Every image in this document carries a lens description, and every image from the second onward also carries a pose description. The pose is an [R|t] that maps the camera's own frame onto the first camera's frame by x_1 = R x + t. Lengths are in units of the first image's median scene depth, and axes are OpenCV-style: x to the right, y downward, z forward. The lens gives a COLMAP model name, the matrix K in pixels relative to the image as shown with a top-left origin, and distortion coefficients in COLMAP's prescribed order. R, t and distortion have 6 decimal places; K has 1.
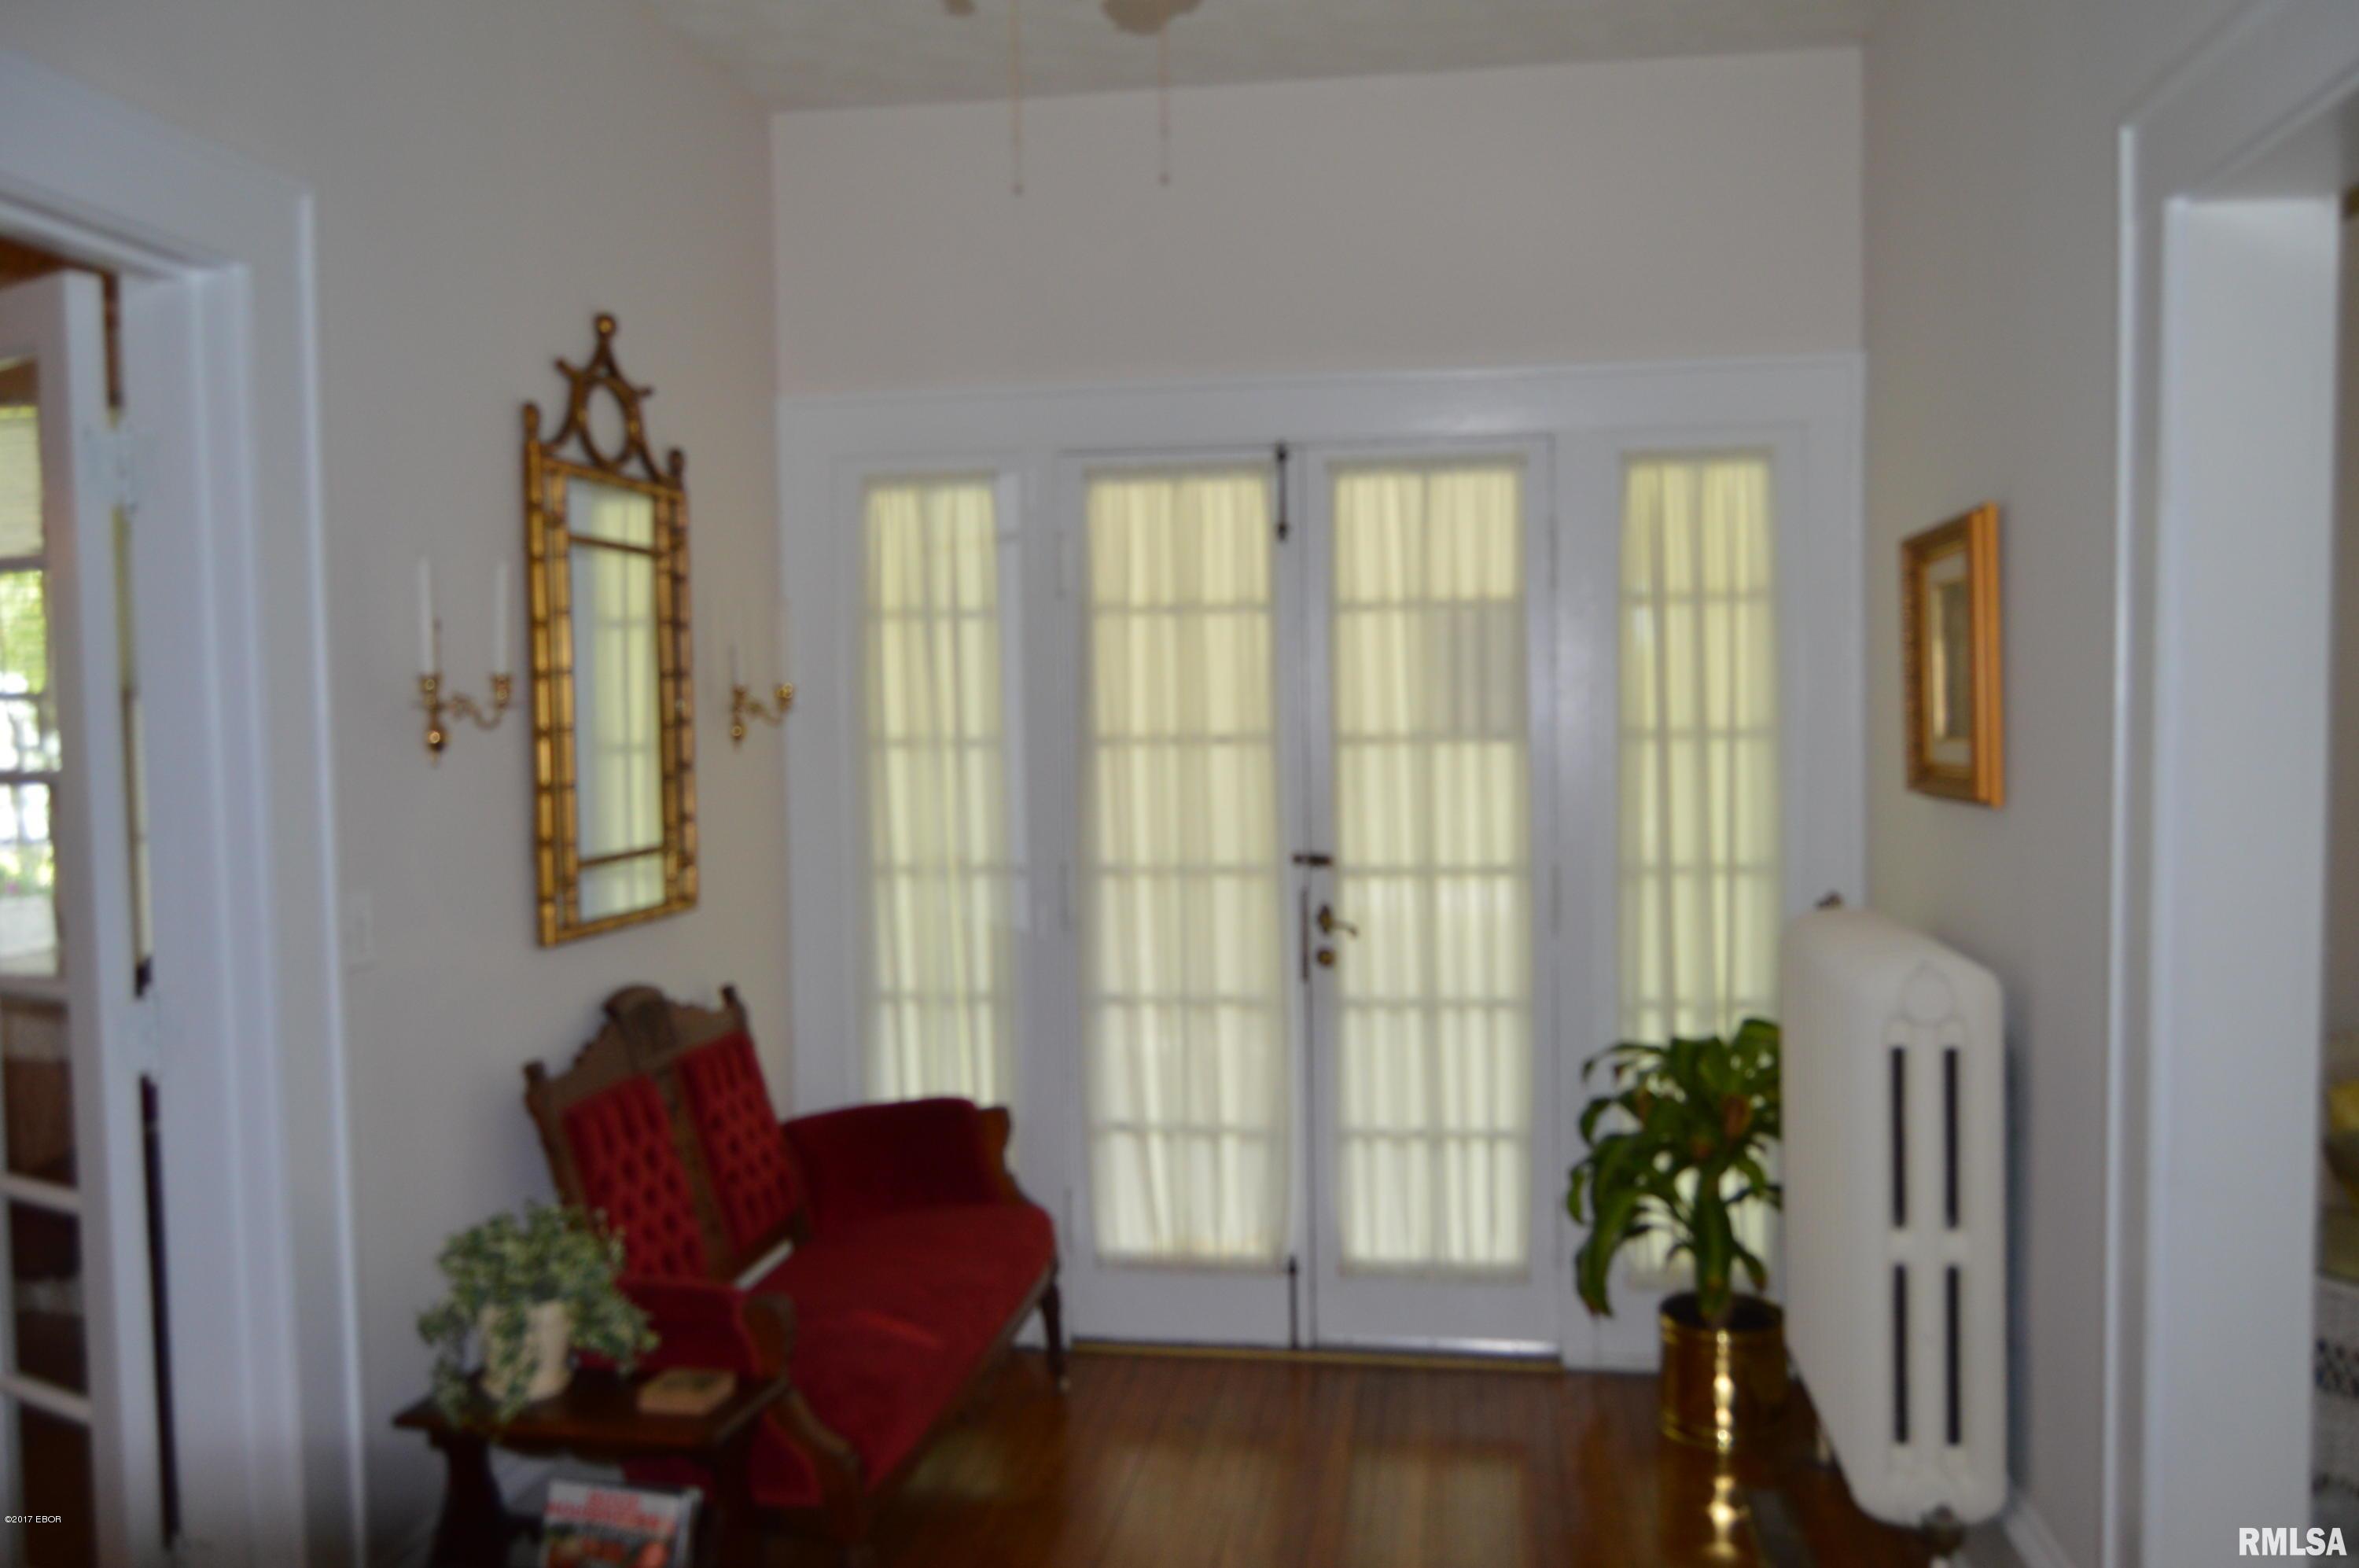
lens RADIAL K [[1870.3, 0, 1207.6], [0, 1870.3, 807.0], [0, 0, 1]] dist [-0.018275, 0.009482]
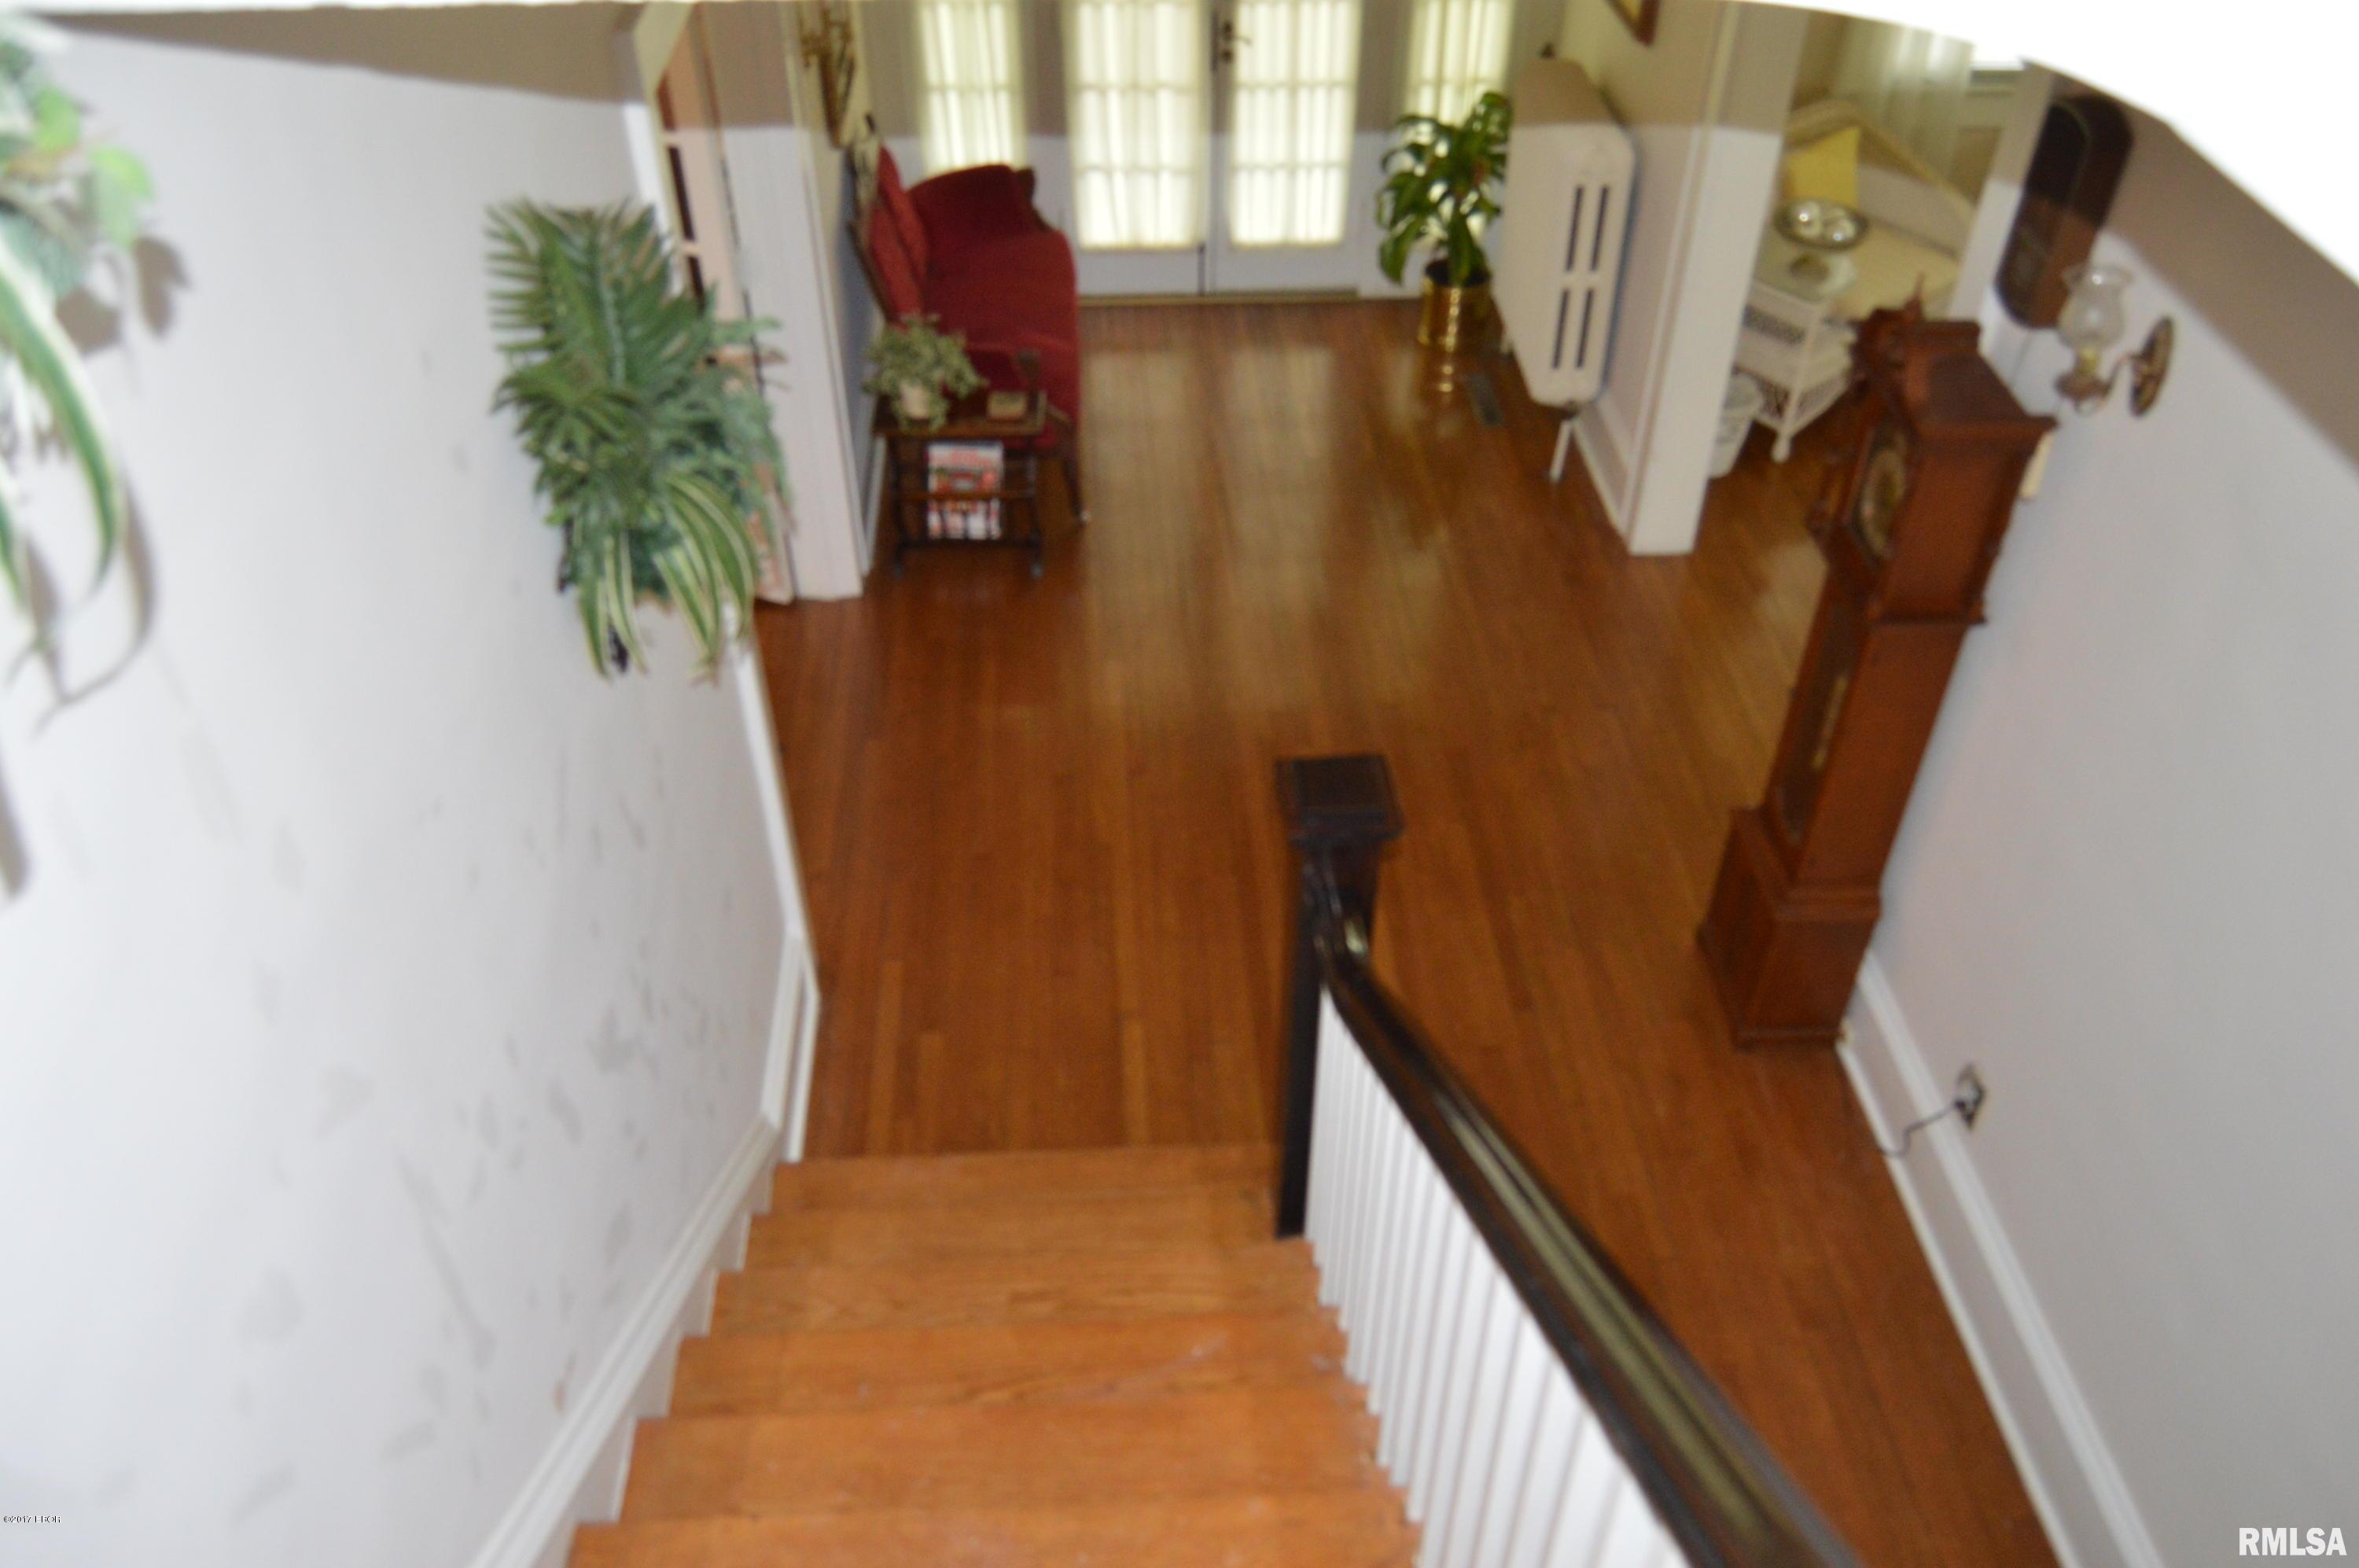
lens RADIAL K [[1870.3, 0, 1183.7], [0, 1870.3, 776.0], [0, 0, 1]] dist [-0.018275, 0.009482]
pose [[0.980598, -0.110725, 0.161765, -0.292247], [-0.009625, 0.797011, 0.603888, -0.382086], [-0.195794, -0.593728, 0.780482, -0.564296]]
